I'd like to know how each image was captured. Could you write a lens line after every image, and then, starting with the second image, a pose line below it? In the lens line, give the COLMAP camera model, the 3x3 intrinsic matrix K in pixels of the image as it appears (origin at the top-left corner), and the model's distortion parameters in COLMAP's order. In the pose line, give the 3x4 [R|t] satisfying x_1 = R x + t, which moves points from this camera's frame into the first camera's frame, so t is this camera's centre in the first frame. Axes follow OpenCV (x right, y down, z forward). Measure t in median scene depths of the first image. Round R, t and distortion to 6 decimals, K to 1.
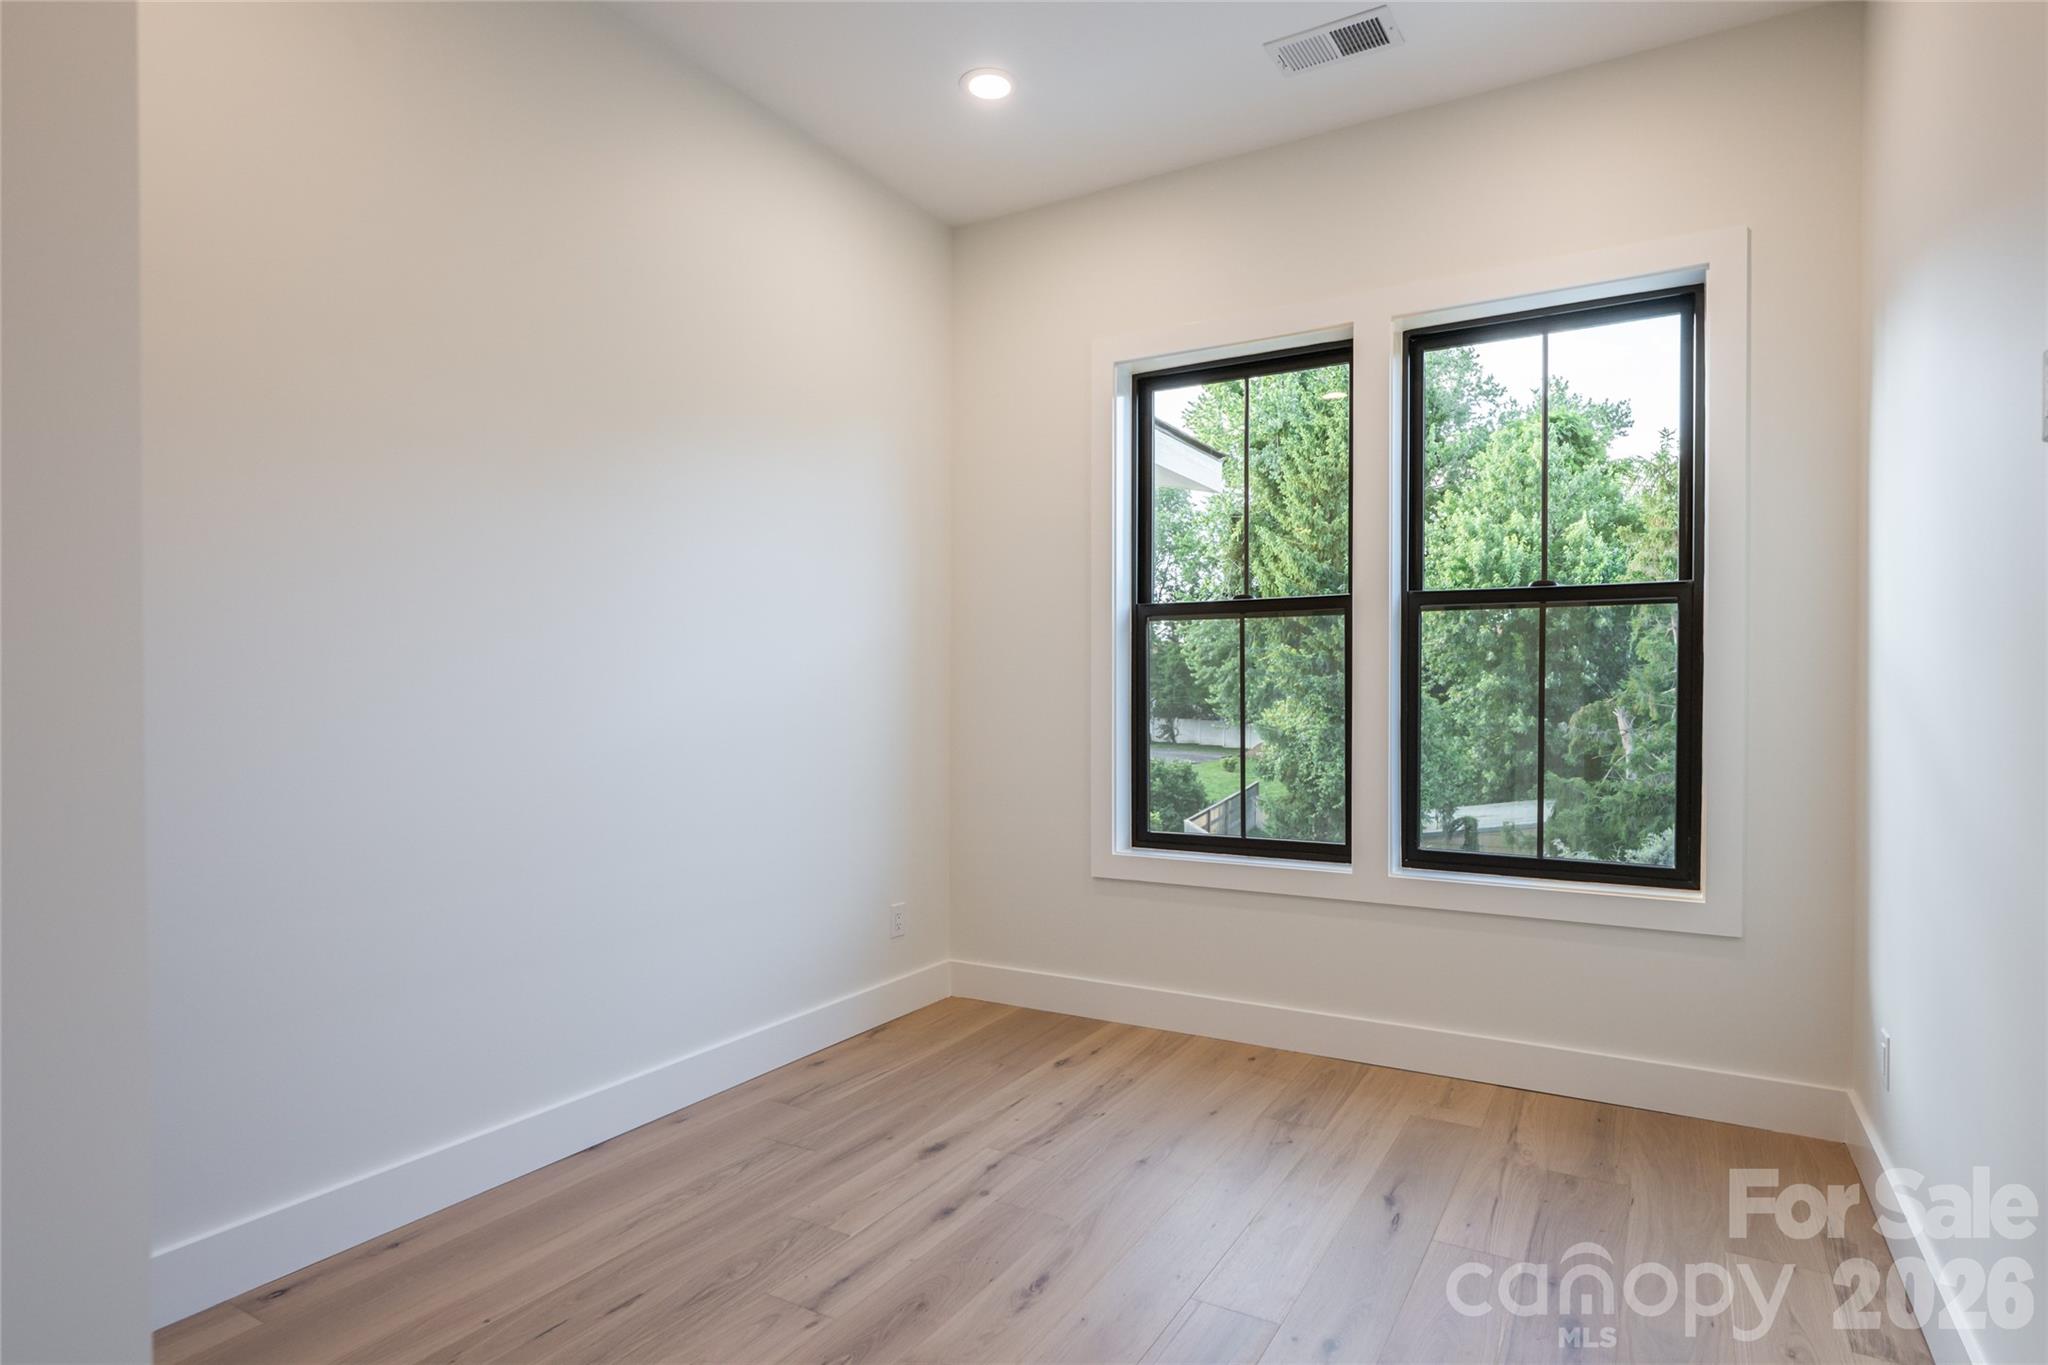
lens RADIAL K [[1154.6, 0, 1033.9], [0, 1154.6, 692.7], [0, 0, 1]] dist [-0.005301, -0.000385]
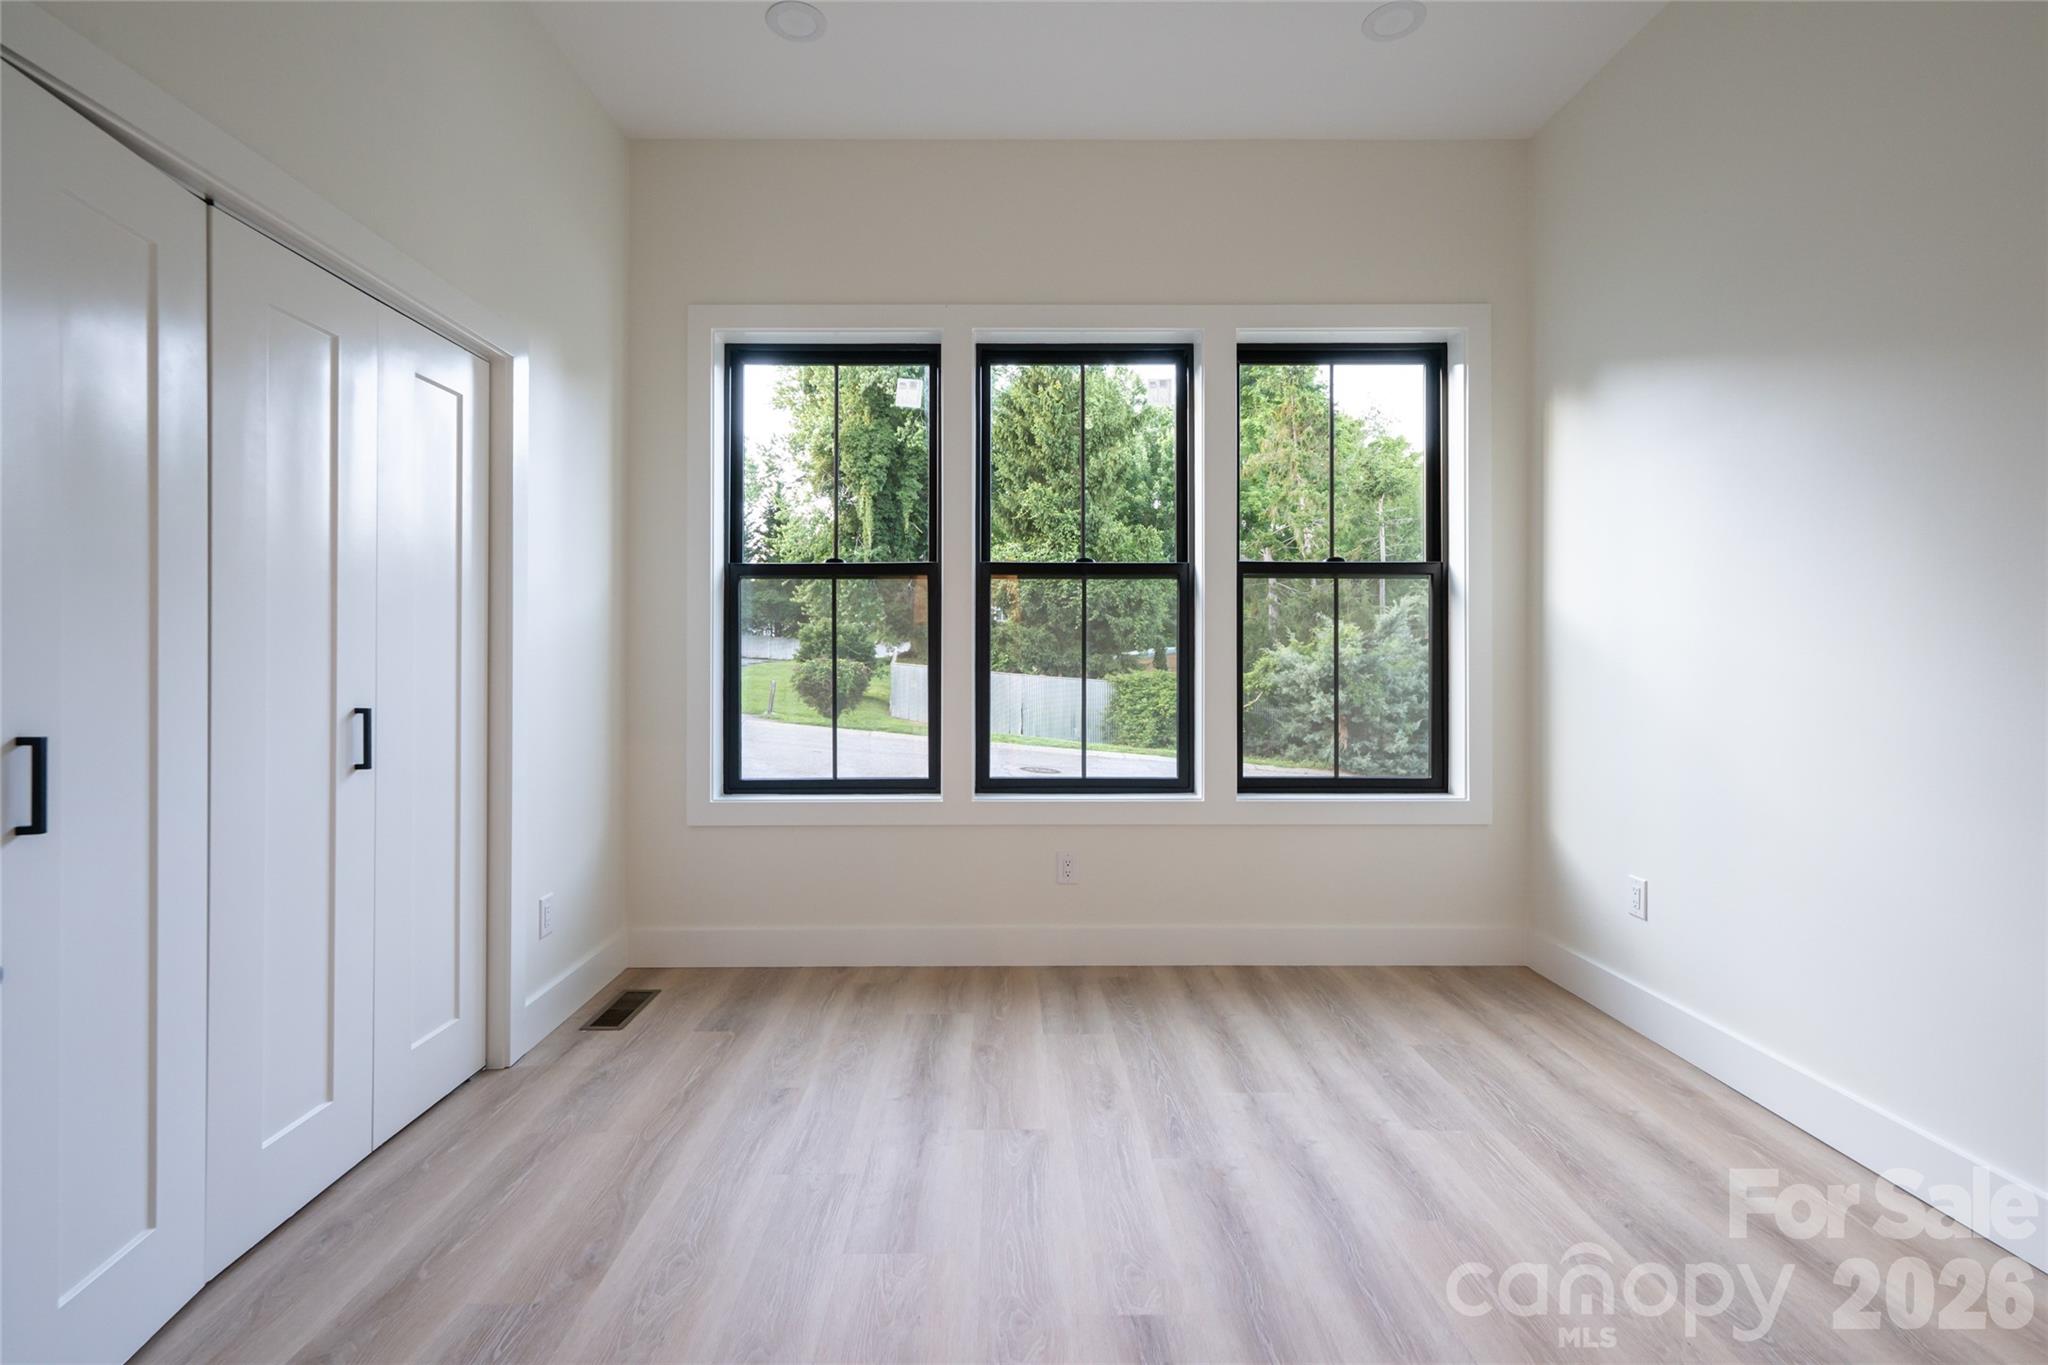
lens RADIAL K [[992.5, 0, 1000.5], [0, 992.5, 623.2], [0, 0, 1]] dist [-0.001838, 0.000512]
pose [[0.858135, 0.011582, 0.513293, -0.362501], [0.000450, 0.999728, -0.023310, -0.000008], [-0.513424, 0.020235, 0.857897, 0.213706]]
